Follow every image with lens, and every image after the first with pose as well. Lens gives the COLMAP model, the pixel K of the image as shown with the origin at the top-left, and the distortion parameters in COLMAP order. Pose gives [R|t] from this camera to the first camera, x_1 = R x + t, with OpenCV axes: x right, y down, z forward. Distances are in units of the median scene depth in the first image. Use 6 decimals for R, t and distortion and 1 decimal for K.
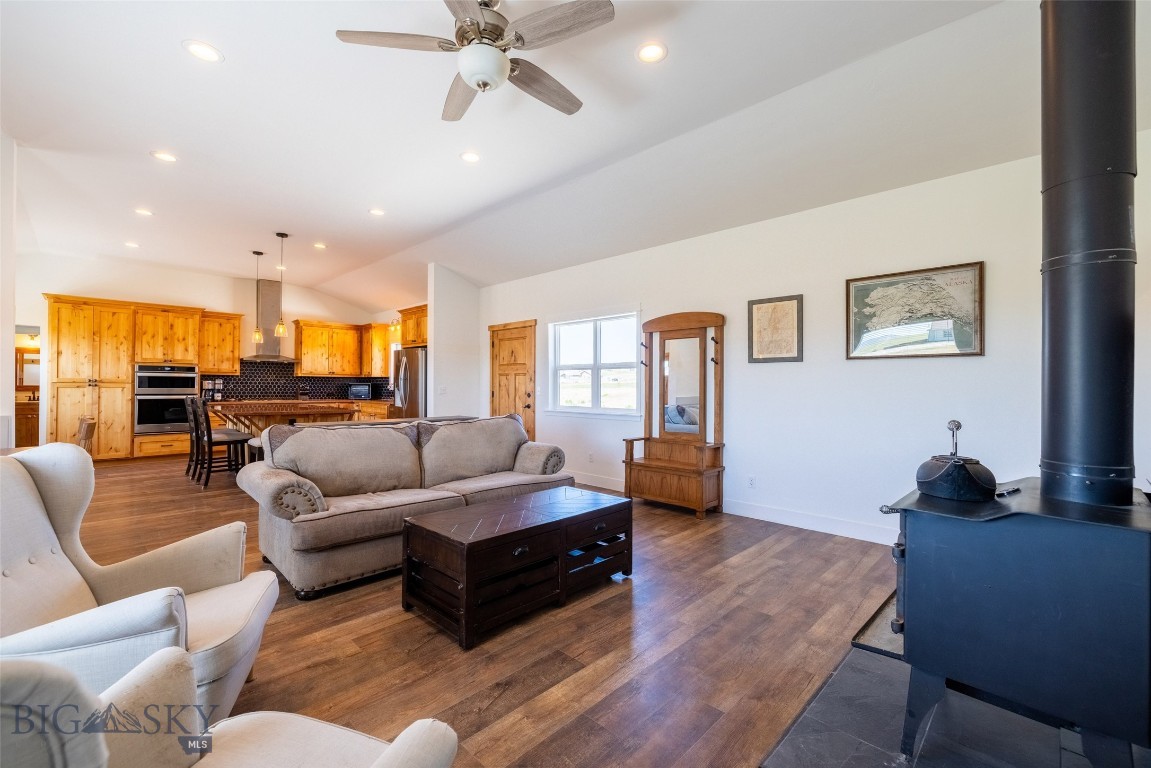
lens RADIAL K [[483.3, 0, 572.5], [0, 483.3, 382.6], [0, 0, 1]] dist [-0.005014, 0.001645]
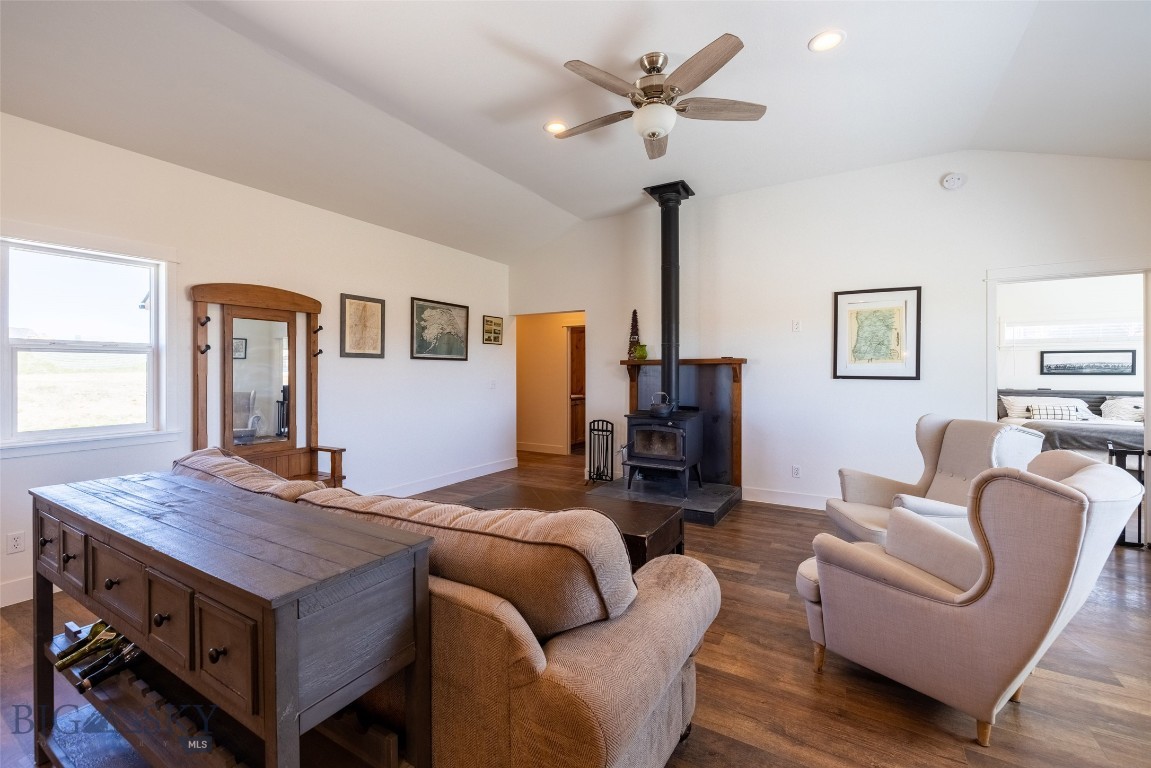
lens RADIAL K [[483.3, 0, 567.0], [0, 483.3, 372.0], [0, 0, 1]] dist [-0.005014, 0.001645]
pose [[-0.228329, -0.001566, 0.973583, -0.445975], [-0.005737, 0.999984, 0.000263, -0.008805], [-0.973567, -0.005526, -0.228334, 0.505966]]
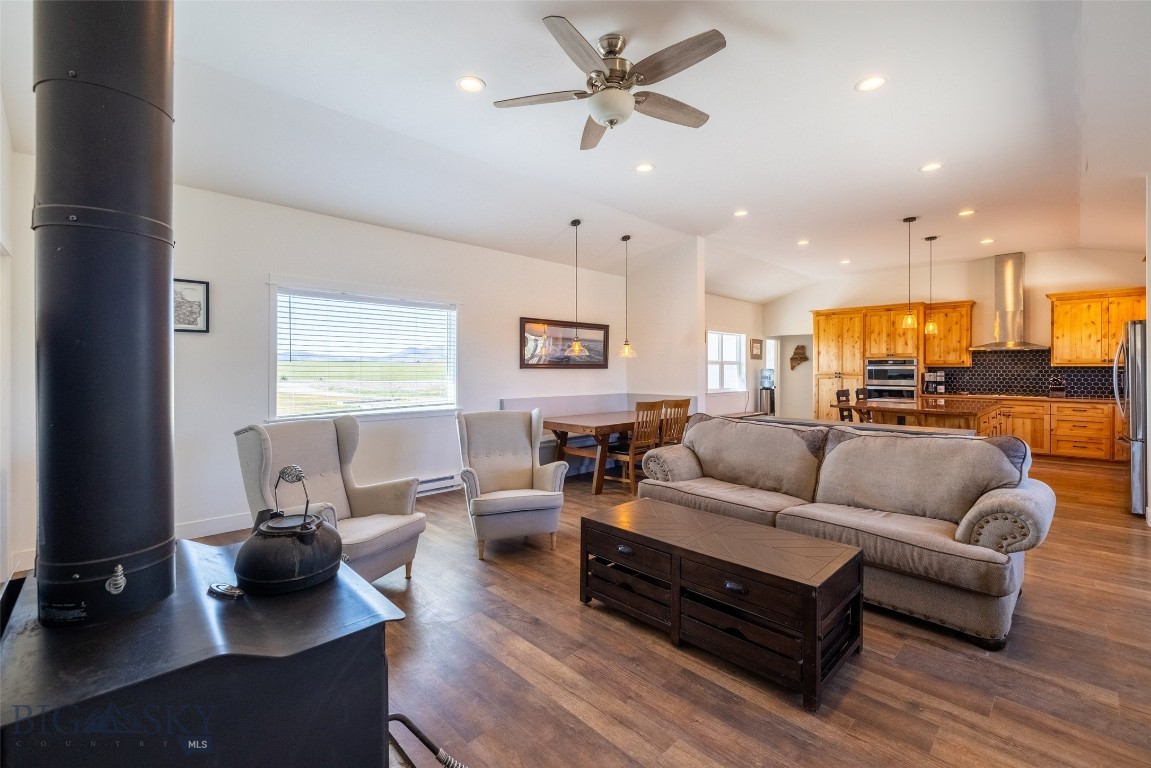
lens RADIAL K [[492.8, 0, 569.3], [0, 492.8, 369.4], [0, 0, 1]] dist [0.002454, -0.001301]
pose [[-0.027082, -0.005108, -0.999620, 0.331805], [0.006177, 0.999967, -0.005278, -0.011823], [0.999614, -0.006318, -0.027049, 0.317791]]
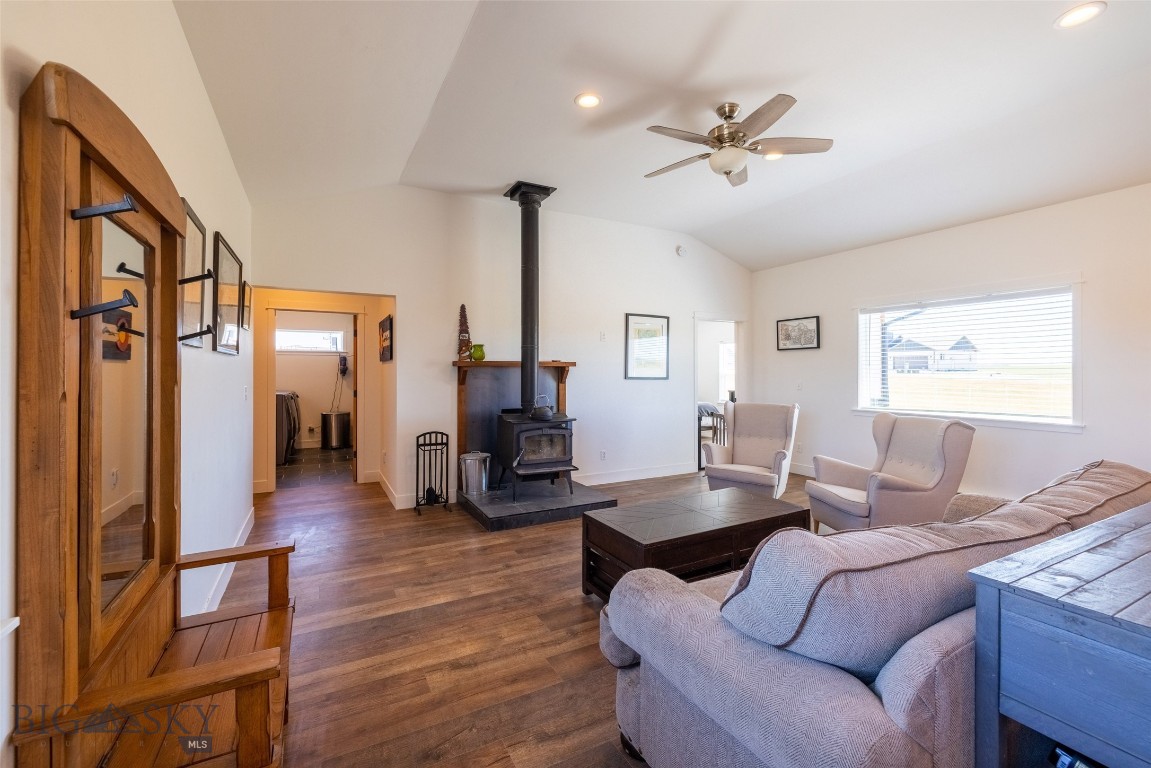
lens RADIAL K [[483.3, 0, 569.4], [0, 483.3, 369.6], [0, 0, 1]] dist [-0.005014, 0.001645]
pose [[-0.951766, -0.003443, 0.306805, -0.061331], [-0.006491, 0.999939, -0.008915, -0.010536], [-0.306755, -0.010477, -0.951731, 0.845783]]
